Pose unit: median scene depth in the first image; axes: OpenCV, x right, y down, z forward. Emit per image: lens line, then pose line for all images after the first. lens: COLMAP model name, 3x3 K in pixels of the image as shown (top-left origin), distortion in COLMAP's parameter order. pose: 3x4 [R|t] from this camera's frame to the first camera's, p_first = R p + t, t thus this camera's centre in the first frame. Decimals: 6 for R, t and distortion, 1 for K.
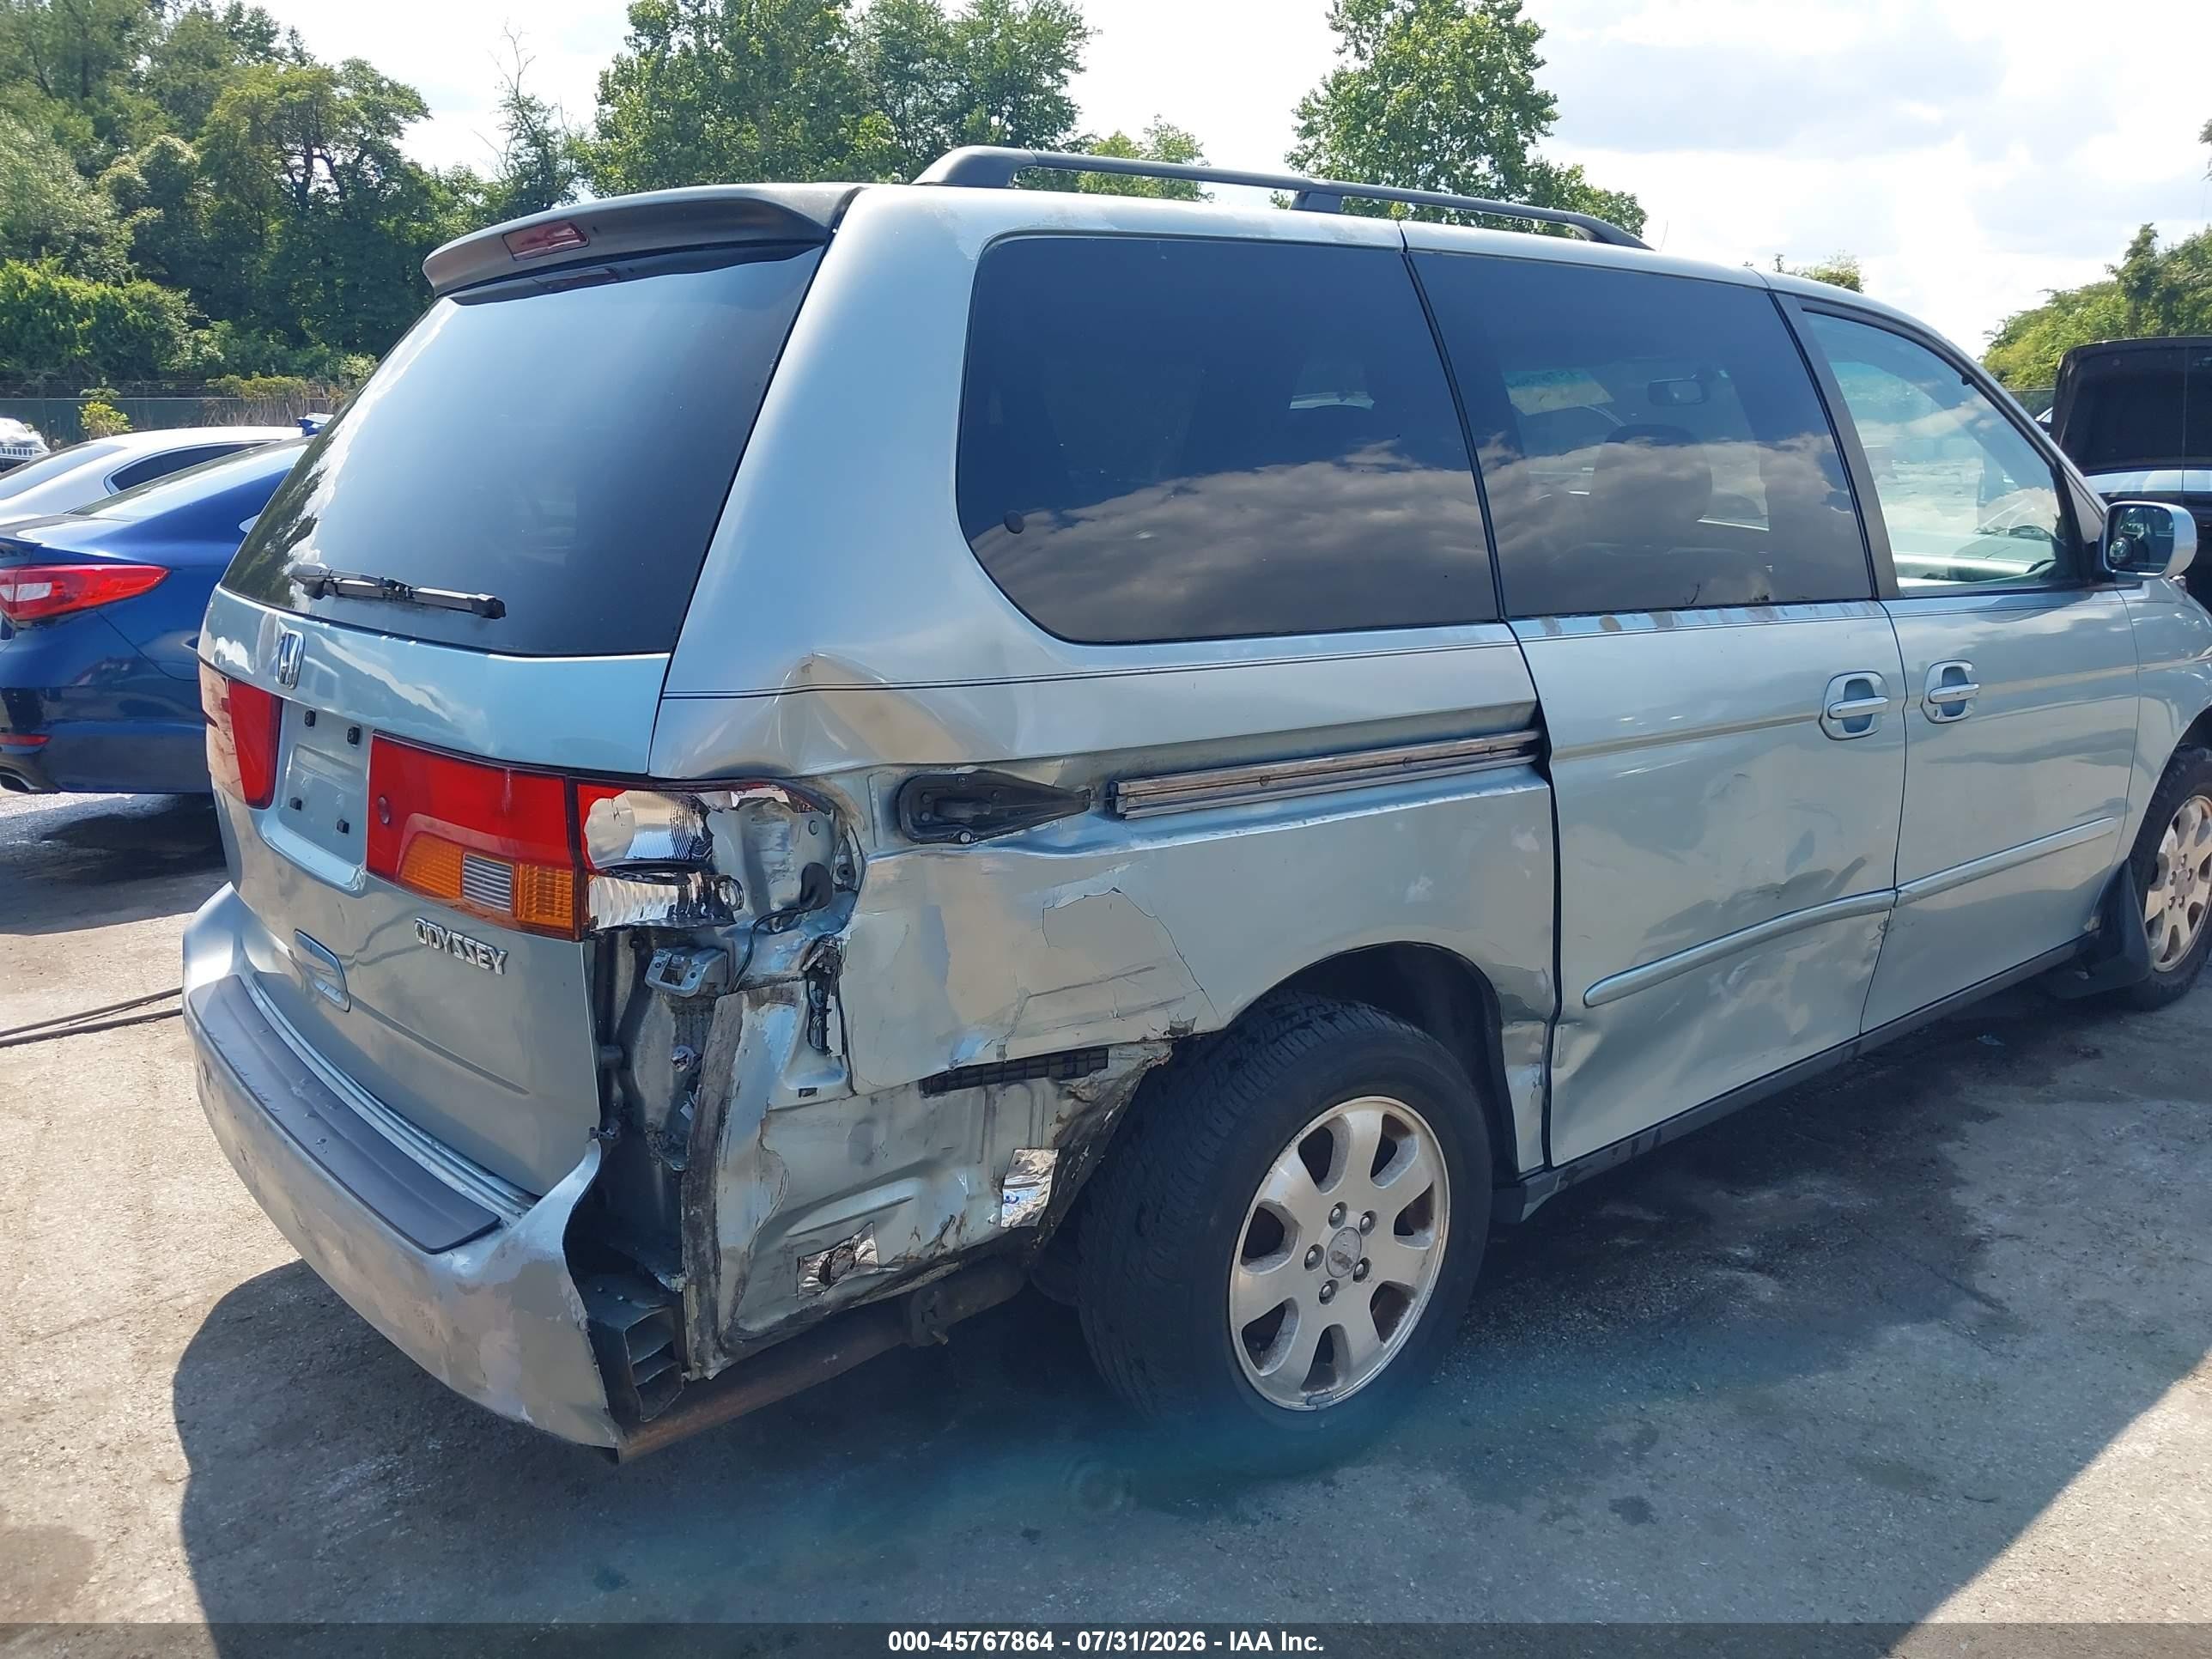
lens RADIAL K [[1731.5, 0, 1055.2], [0, 1731.5, 823.3], [0, 0, 1]] dist [-0.001383, 0.000424]
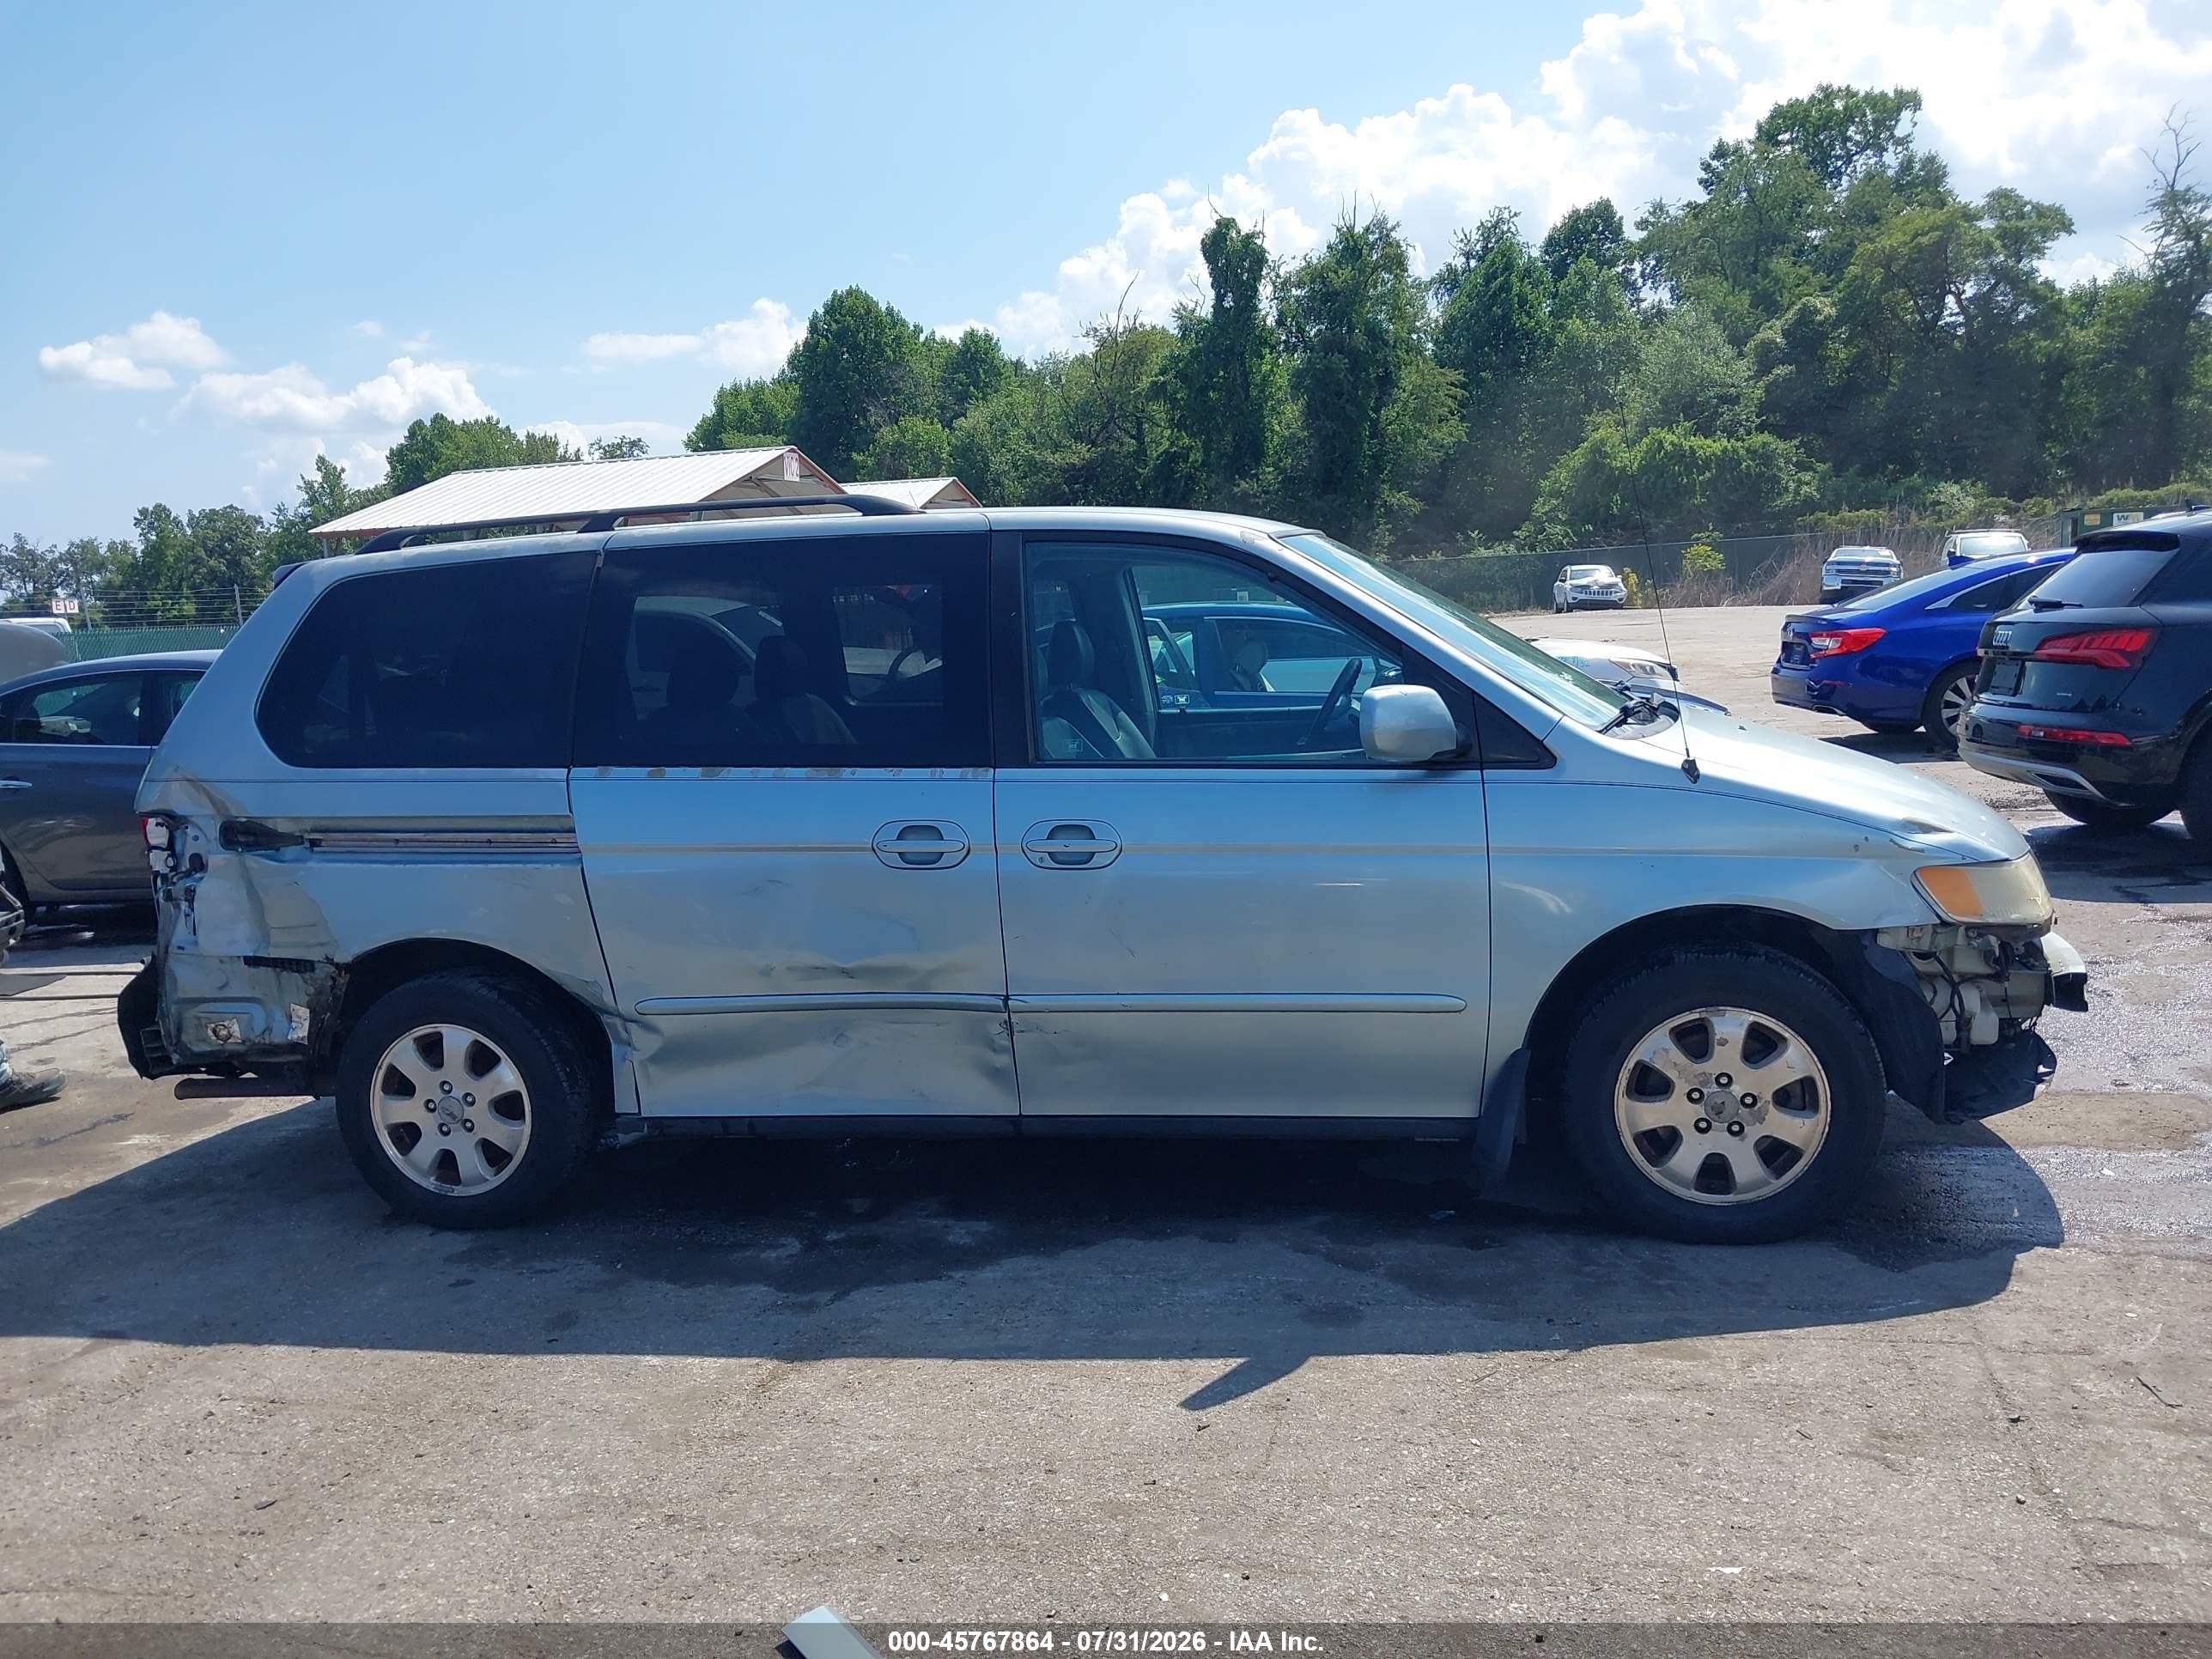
lens RADIAL K [[1675.7, 0, 1102.7], [0, 1675.7, 865.5], [0, 0, 1]] dist [-0.036704, 0.041562]
pose [[0.649982, 0.083705, -0.755326, 1.787040], [-0.114750, 0.993330, 0.011334, -0.097639], [0.751236, 0.079307, 0.655252, 0.328765]]
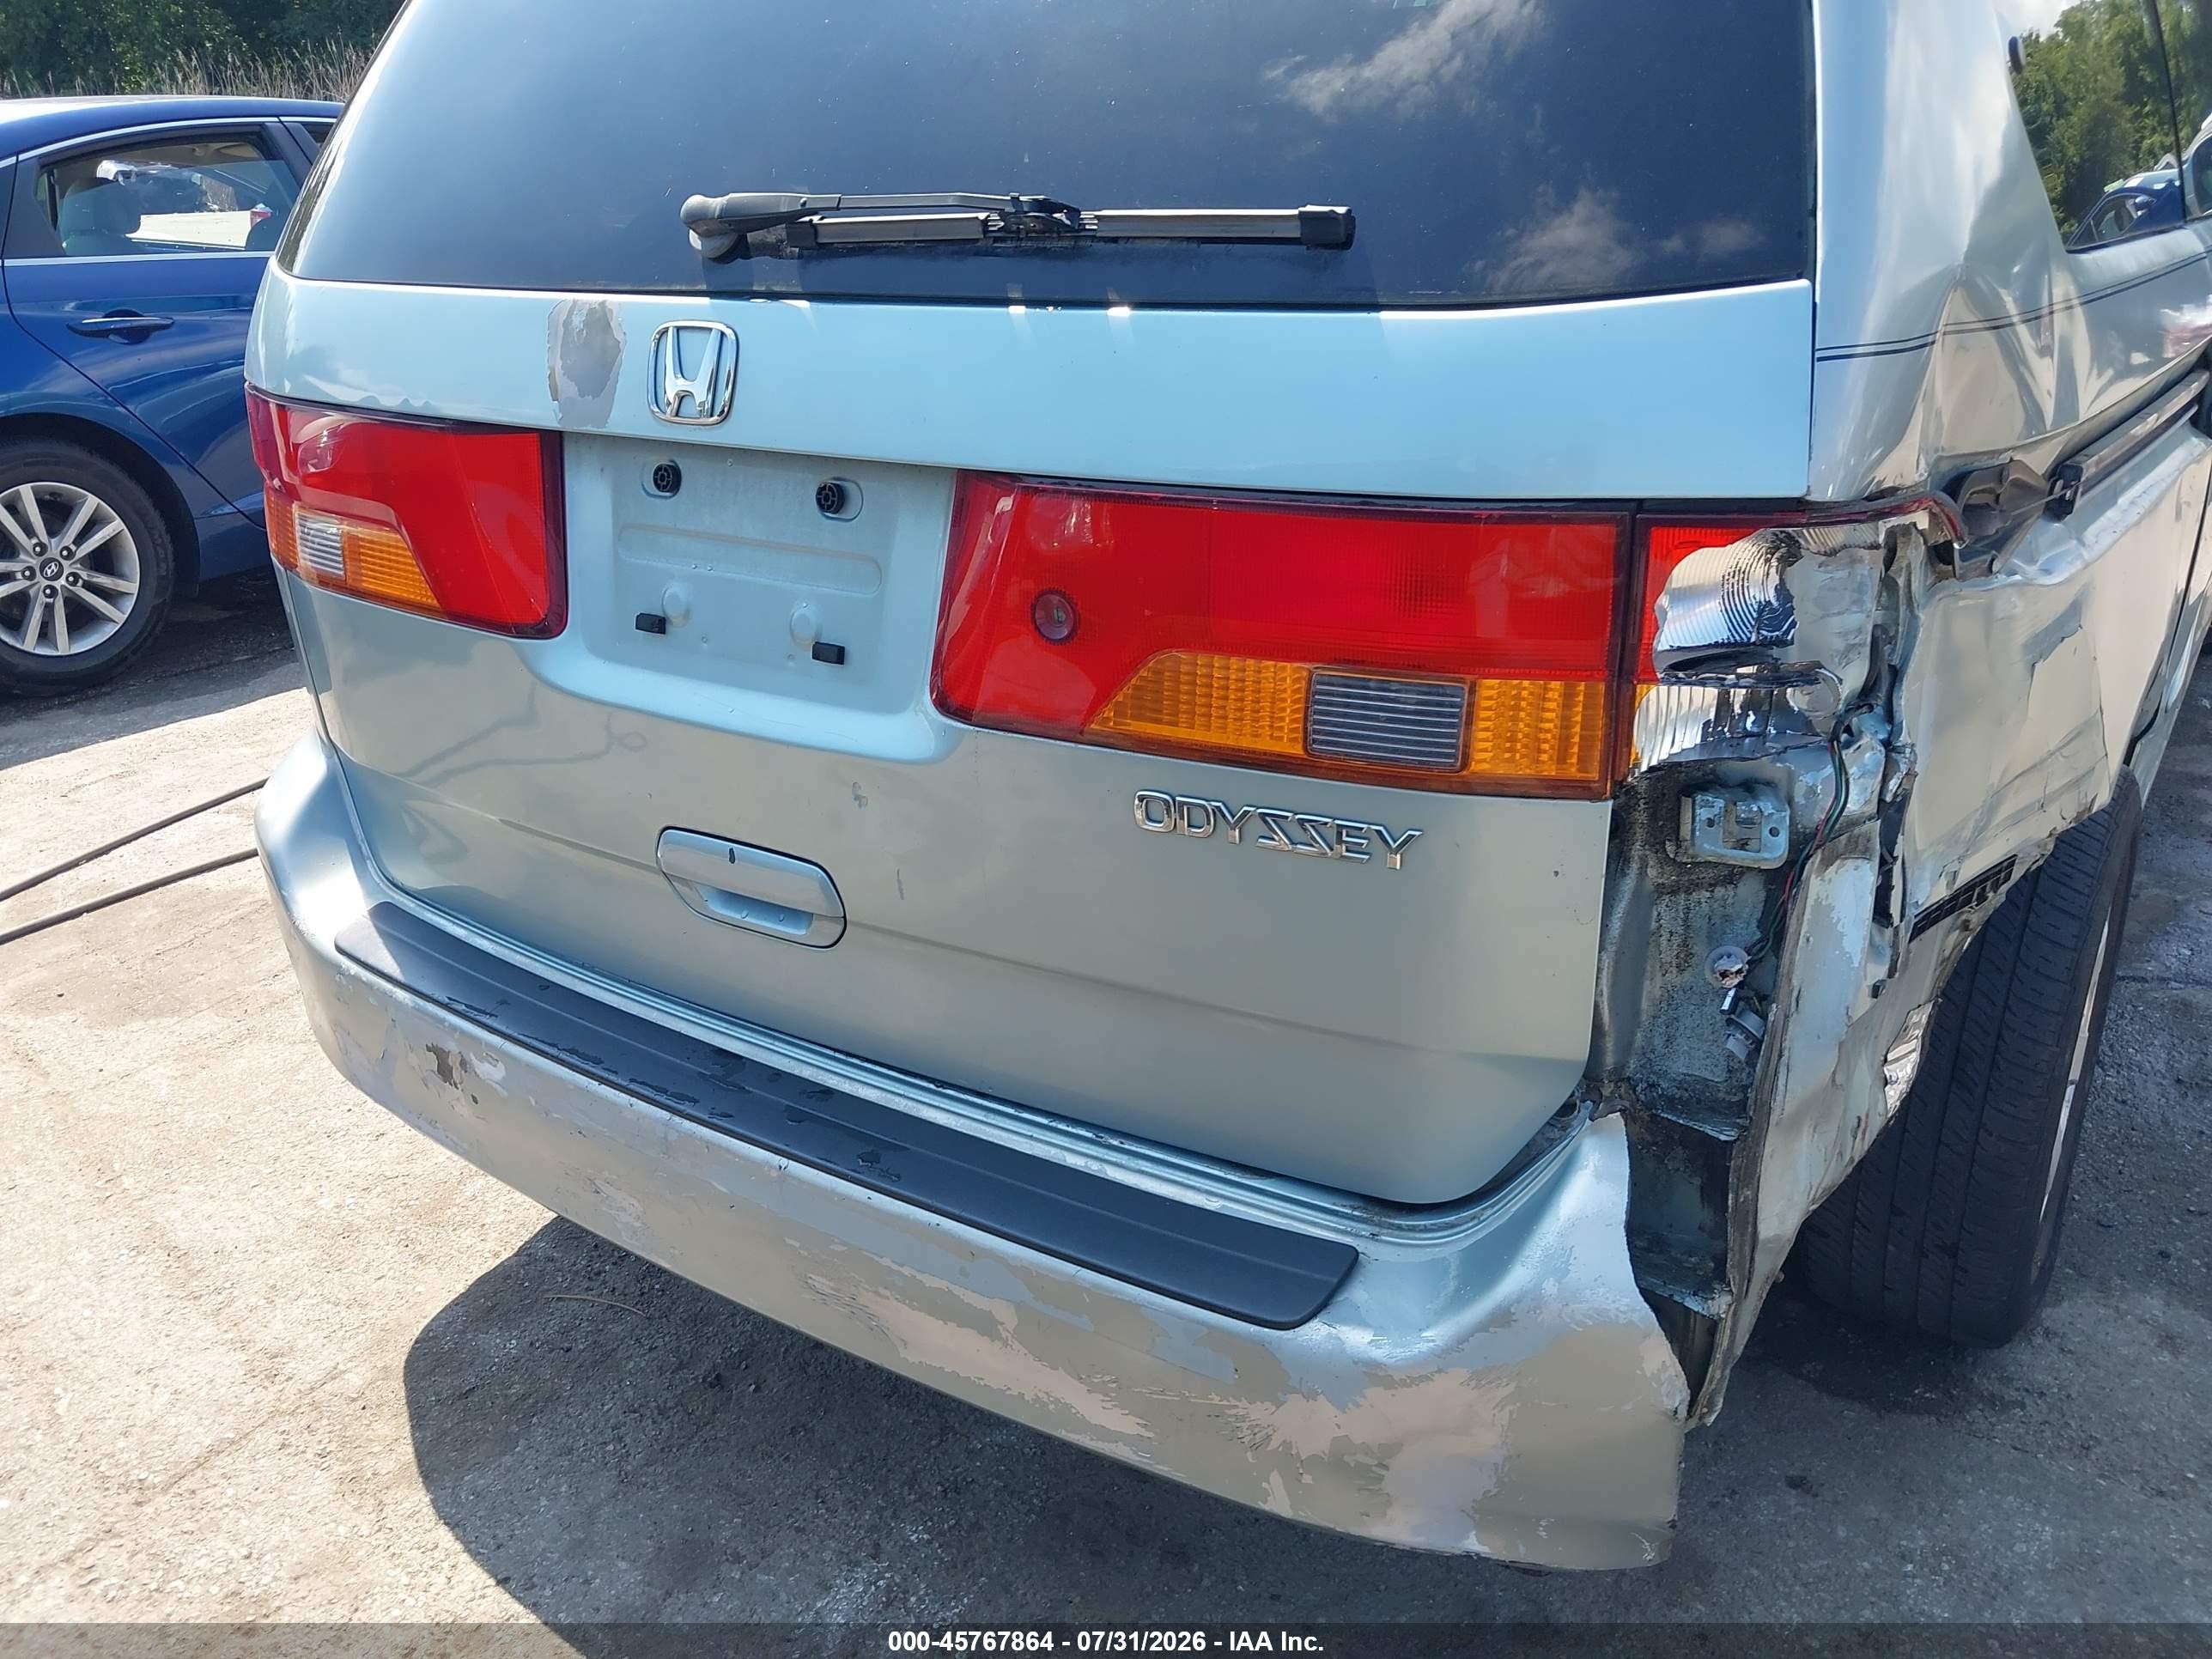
lens RADIAL K [[1724.4, 0, 1107.0], [0, 1724.4, 837.1], [0, 0, 1]] dist [0.101972, -0.138801]
pose [[0.959137, -0.127651, 0.252512, -0.420894], [0.087543, 0.982539, 0.164176, -0.022808], [-0.269060, -0.135362, 0.953564, 0.340506]]
